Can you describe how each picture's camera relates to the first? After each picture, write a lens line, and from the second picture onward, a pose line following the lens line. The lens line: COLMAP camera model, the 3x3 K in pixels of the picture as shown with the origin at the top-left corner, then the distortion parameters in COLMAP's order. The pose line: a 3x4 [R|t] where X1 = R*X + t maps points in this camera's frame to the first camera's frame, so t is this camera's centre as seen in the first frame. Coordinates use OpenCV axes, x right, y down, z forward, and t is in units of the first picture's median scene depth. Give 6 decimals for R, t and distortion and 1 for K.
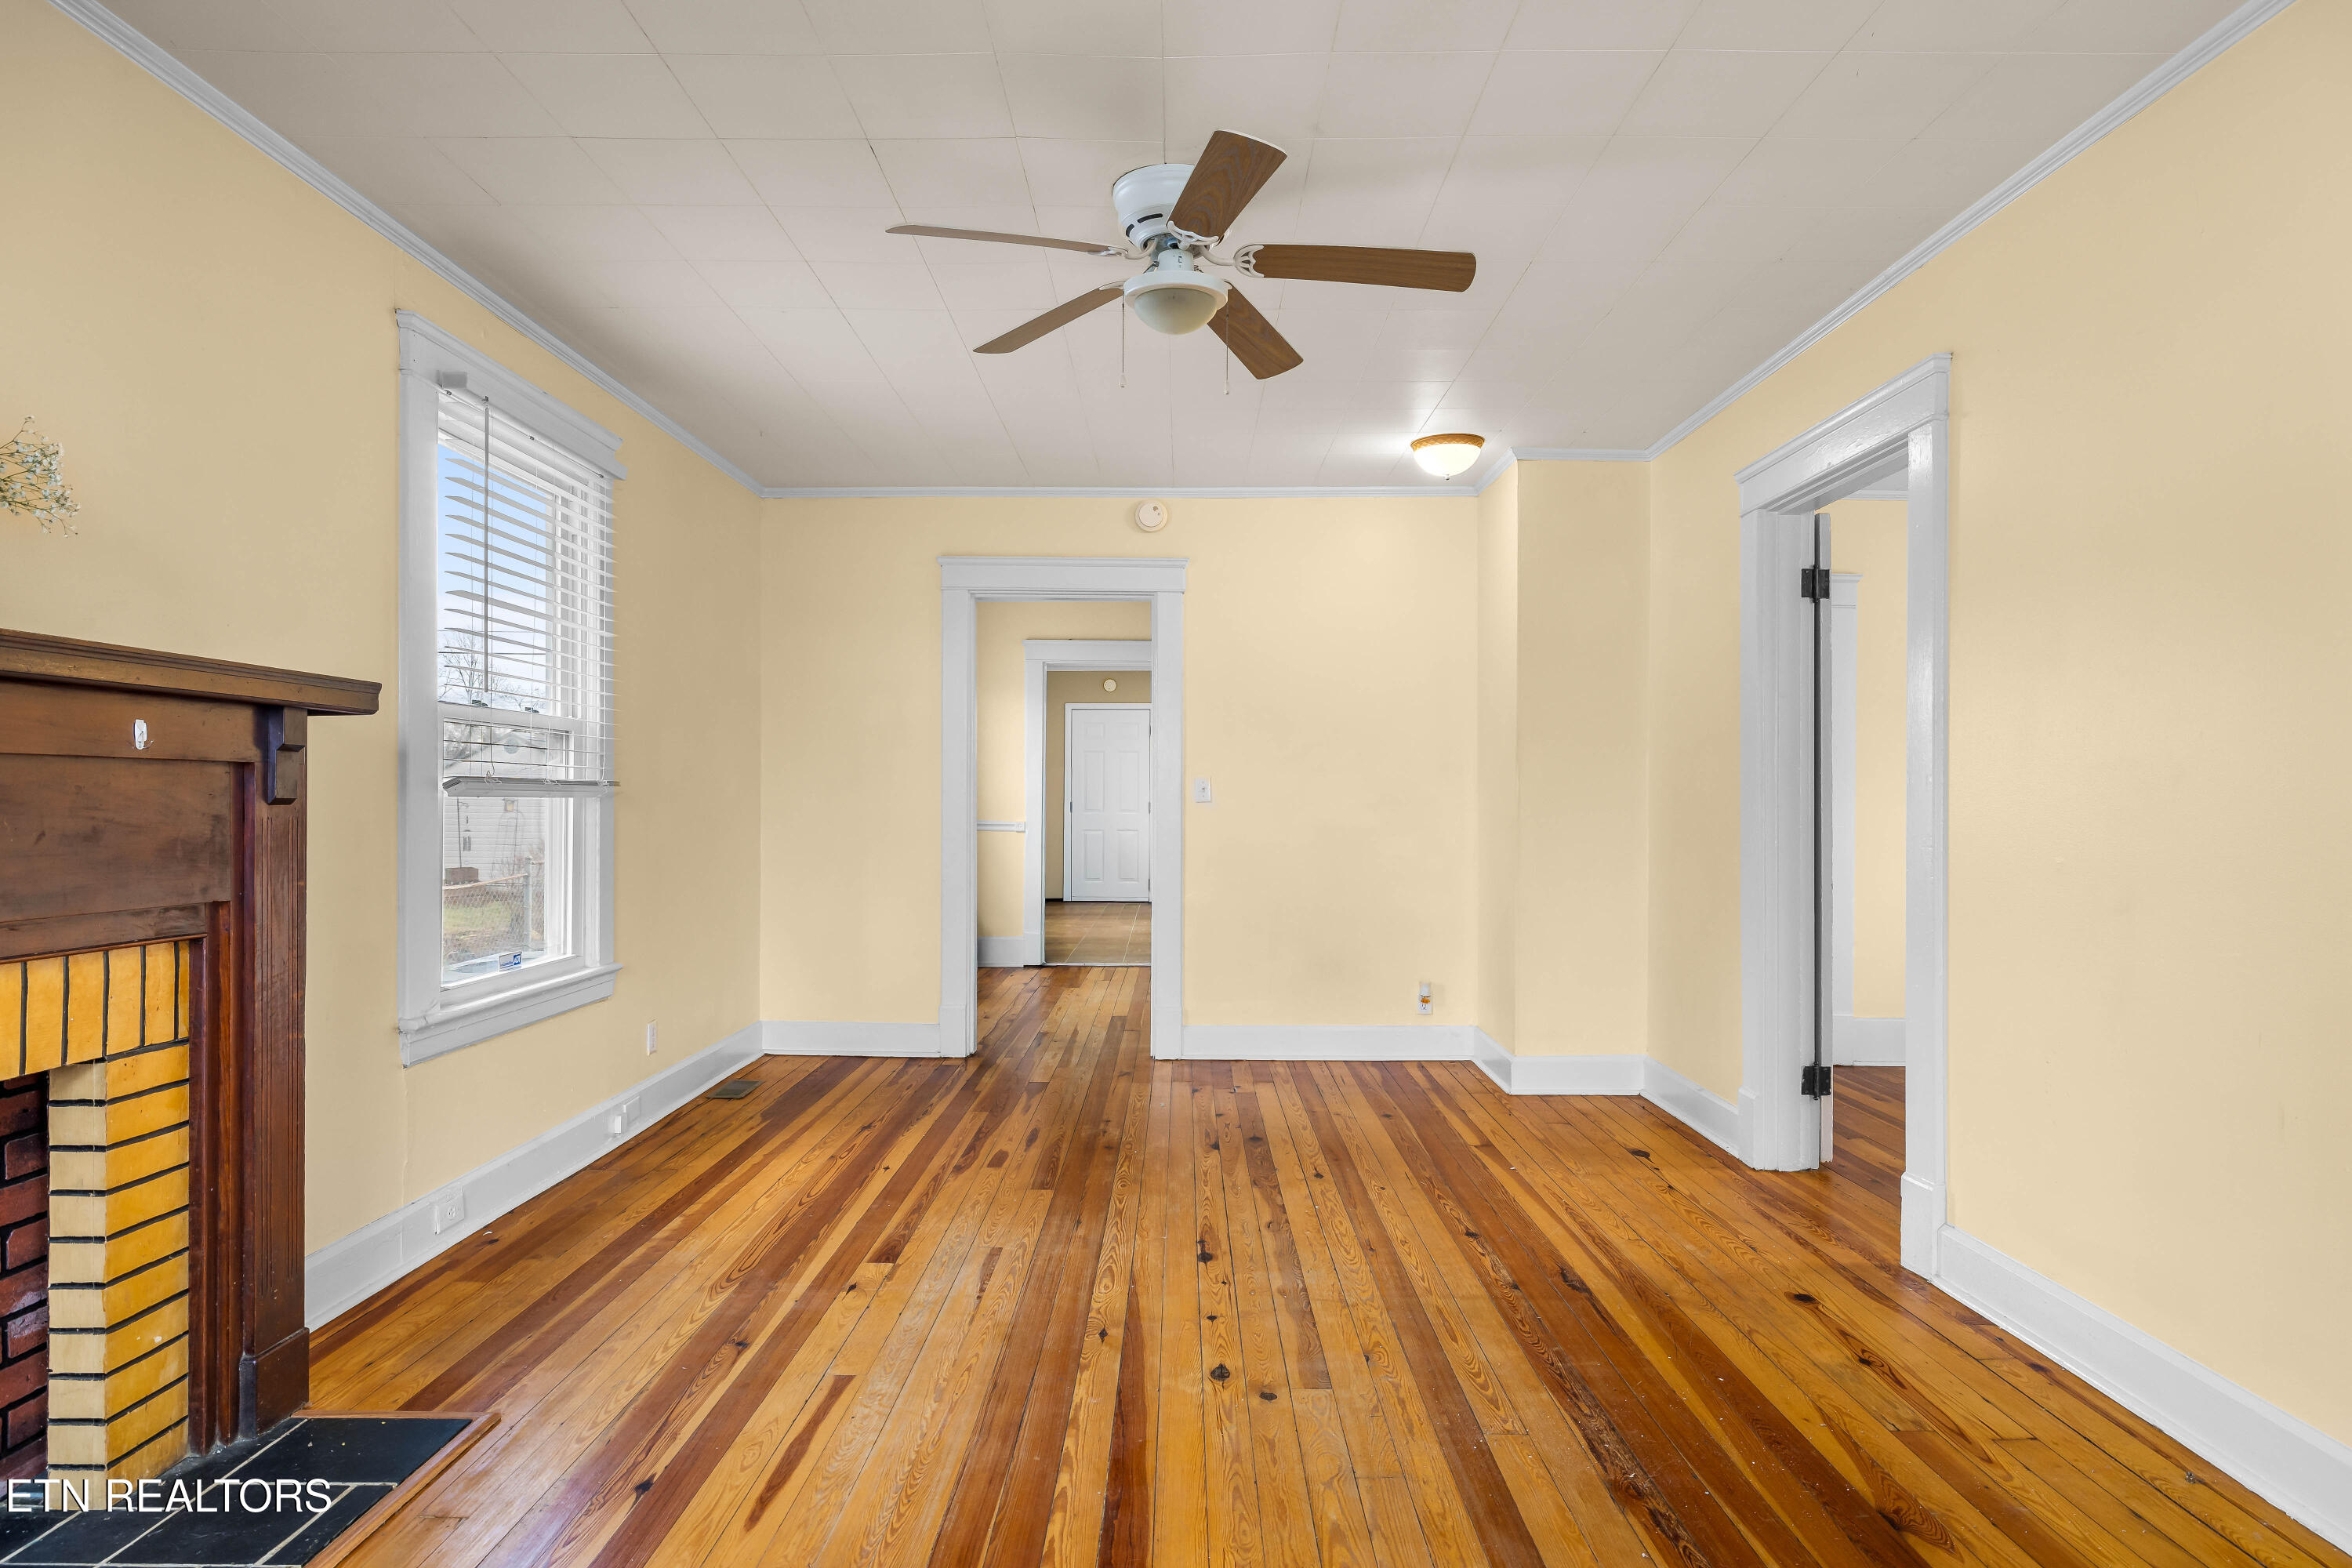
lens RADIAL K [[1293.3, 0, 1176.9], [0, 1293.3, 812.5], [0, 0, 1]] dist [0.001952, -0.000811]
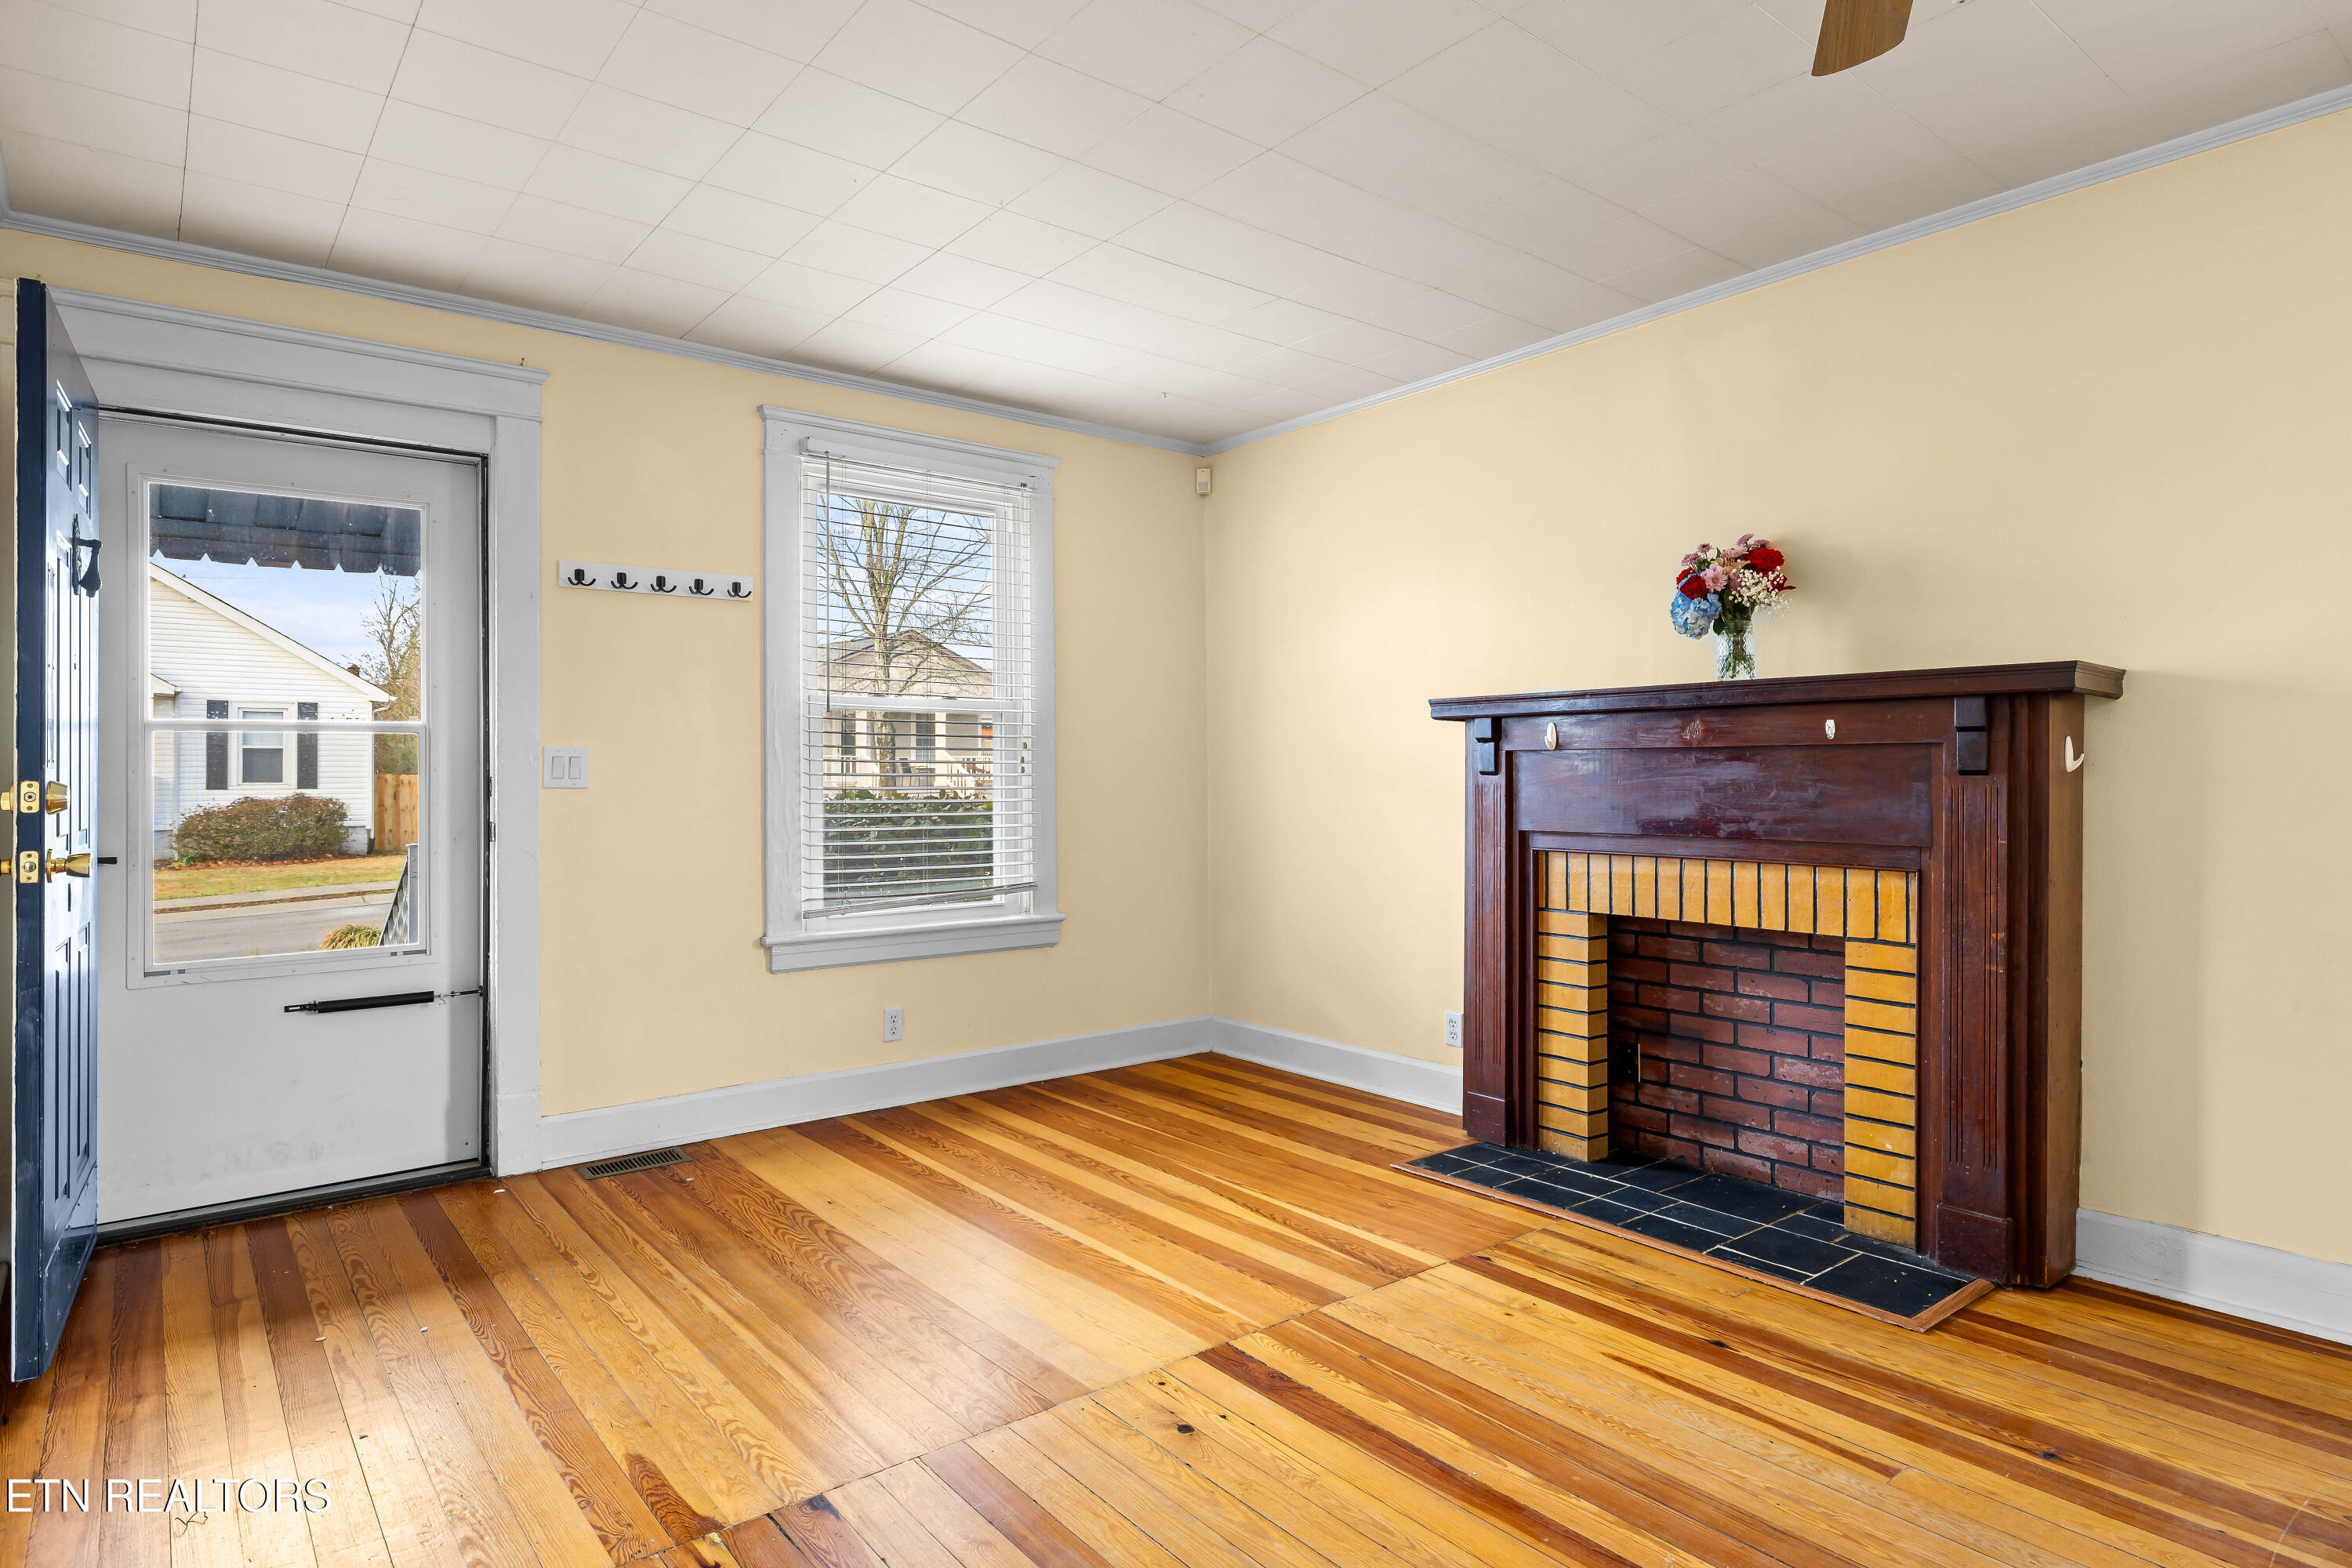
lens RADIAL K [[1293.3, 0, 1175.7], [0, 1293.3, 763.5], [0, 0, 1]] dist [0.001952, -0.000811]
pose [[-0.776593, -0.008027, -0.629952, 0.534269], [-0.008775, 0.999960, -0.001924, -0.006541], [0.629942, 0.004033, -0.776632, 1.169149]]
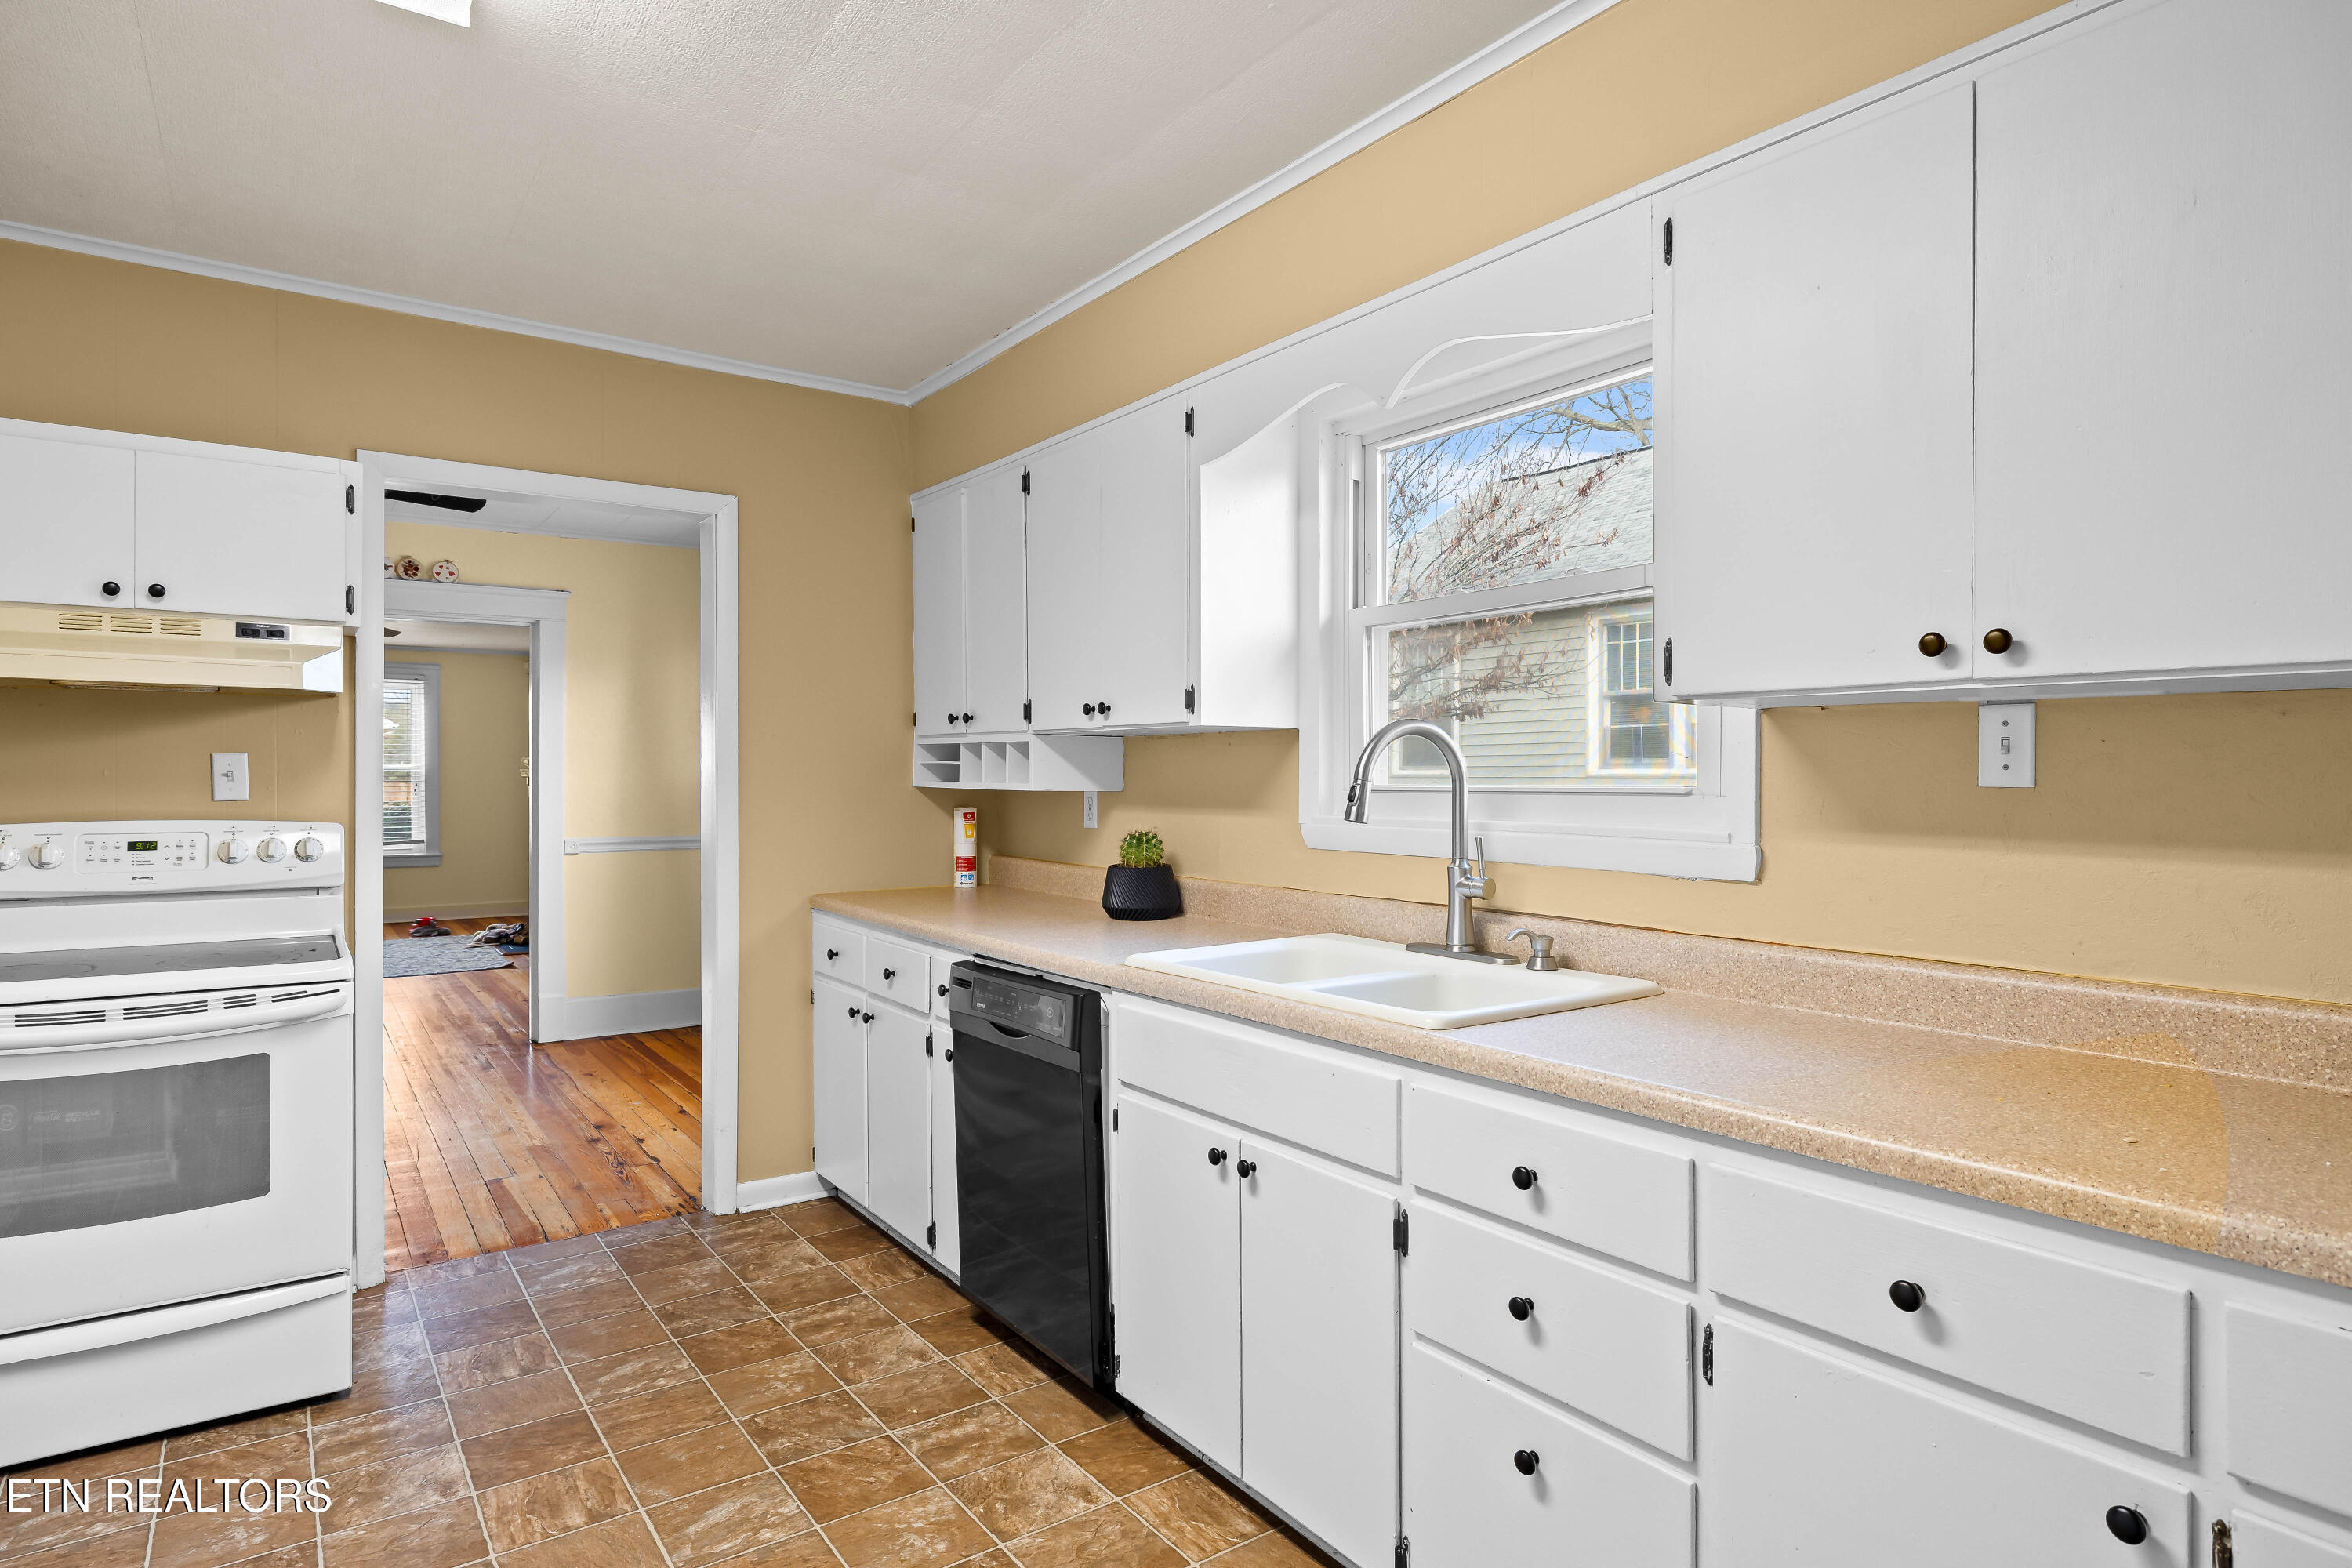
lens RADIAL K [[1293.3, 0, 1168.5], [0, 1293.3, 778.2], [0, 0, 1]] dist [0.001952, -0.000811]
pose [[-0.819832, -0.008063, -0.572547, 0.055546], [-0.012654, 0.999912, 0.004037, -0.091888], [0.572464, 0.010555, -0.819862, 4.324709]]
